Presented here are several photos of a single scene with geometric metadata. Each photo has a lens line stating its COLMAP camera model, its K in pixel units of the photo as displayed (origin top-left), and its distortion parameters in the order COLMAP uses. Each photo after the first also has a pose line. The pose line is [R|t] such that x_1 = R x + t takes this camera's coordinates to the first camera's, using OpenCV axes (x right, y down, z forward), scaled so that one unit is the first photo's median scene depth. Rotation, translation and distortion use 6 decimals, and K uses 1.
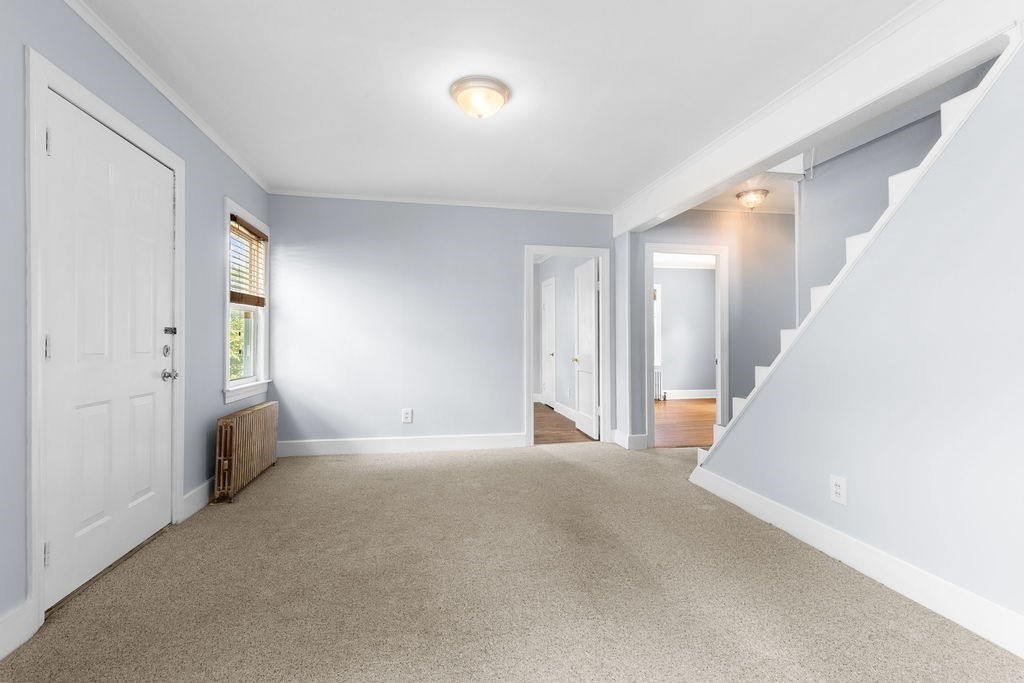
lens RADIAL K [[465.4, 0, 521.9], [0, 465.4, 342.3], [0, 0, 1]] dist [0.021480, -0.000148]
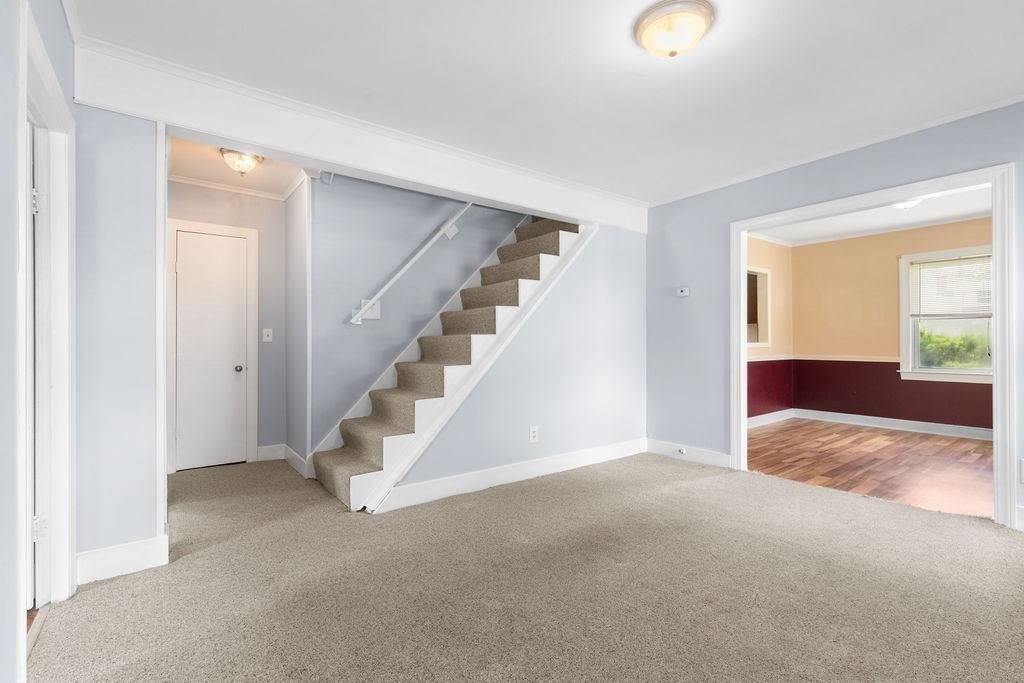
lens RADIAL K [[465.4, 0, 521.9], [0, 465.4, 342.3], [0, 0, 1]] dist [0.021480, -0.000148]
pose [[-0.447800, 0.002146, 0.894131, -0.726395], [0.000939, 0.999998, -0.001930, -0.002596], [-0.894133, -0.000025, -0.447801, 1.703835]]
